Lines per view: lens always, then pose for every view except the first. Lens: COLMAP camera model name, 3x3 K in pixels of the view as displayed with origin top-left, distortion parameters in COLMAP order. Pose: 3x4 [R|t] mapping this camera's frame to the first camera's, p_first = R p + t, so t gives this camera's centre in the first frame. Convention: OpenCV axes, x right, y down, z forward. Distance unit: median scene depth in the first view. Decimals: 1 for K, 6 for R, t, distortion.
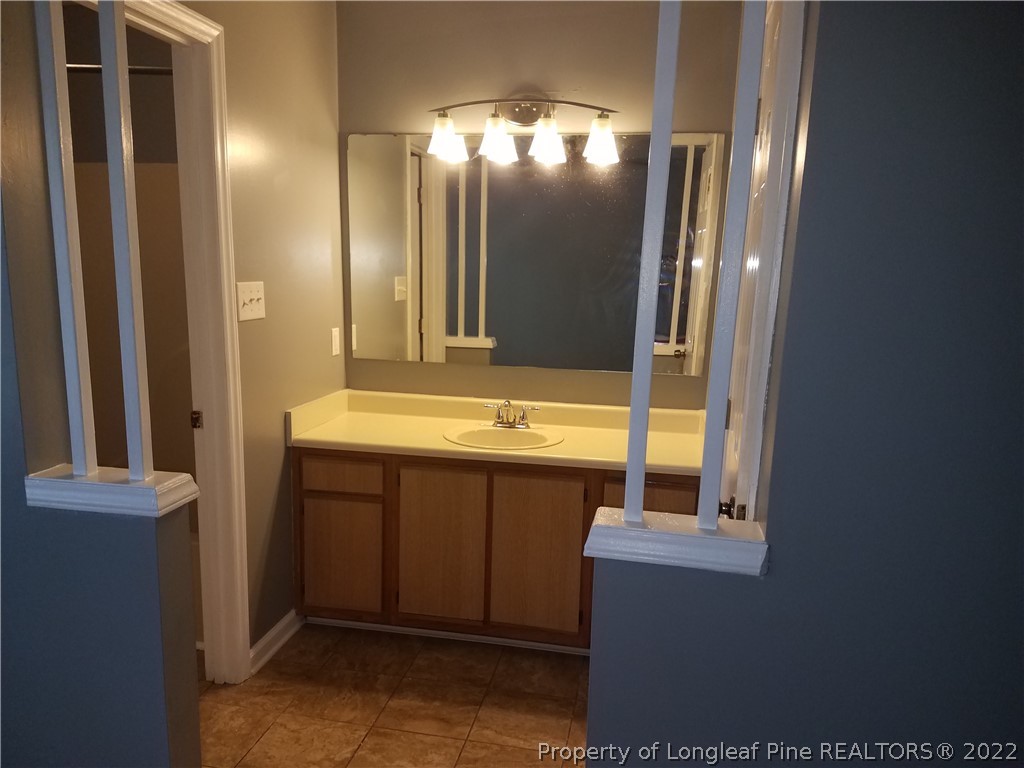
lens RADIAL K [[785.3, 0, 511.2], [0, 785.3, 391.7], [0, 0, 1]] dist [0.071652, -0.019996]
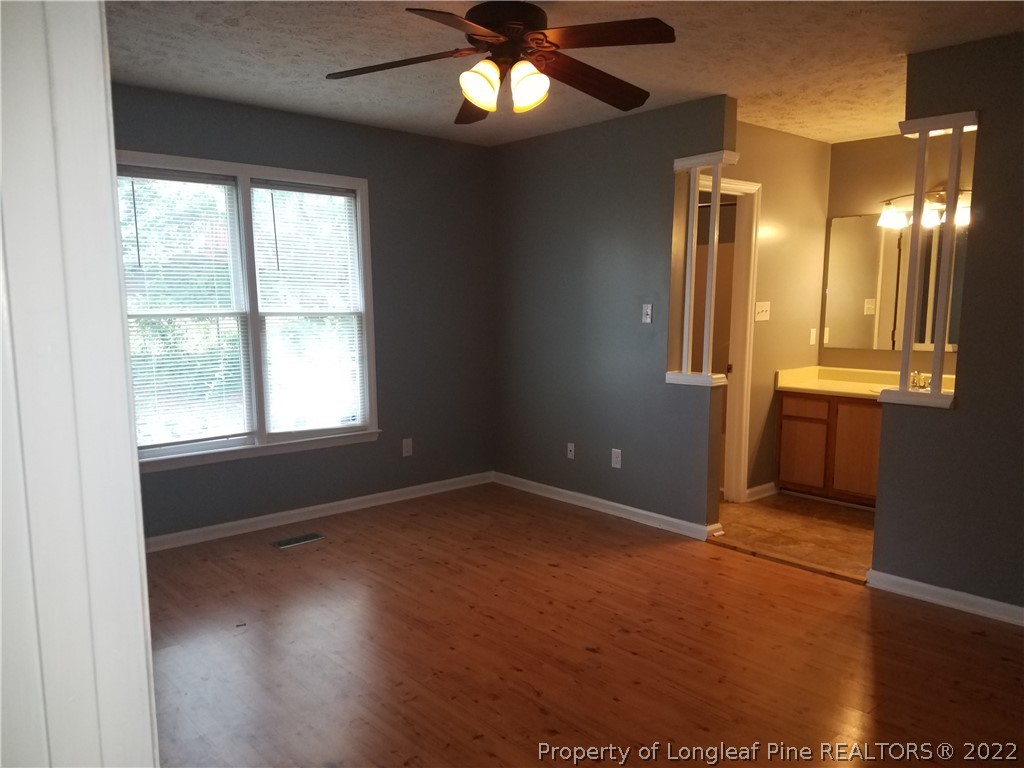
lens RADIAL K [[769.1, 0, 507.1], [0, 769.1, 386.6], [0, 0, 1]] dist [0.147644, 0.002340]
pose [[0.788473, 0.065762, -0.611543, 0.350657], [-0.093191, 0.995562, -0.013096, 0.146550], [0.607968, 0.067316, 0.791103, -0.856037]]
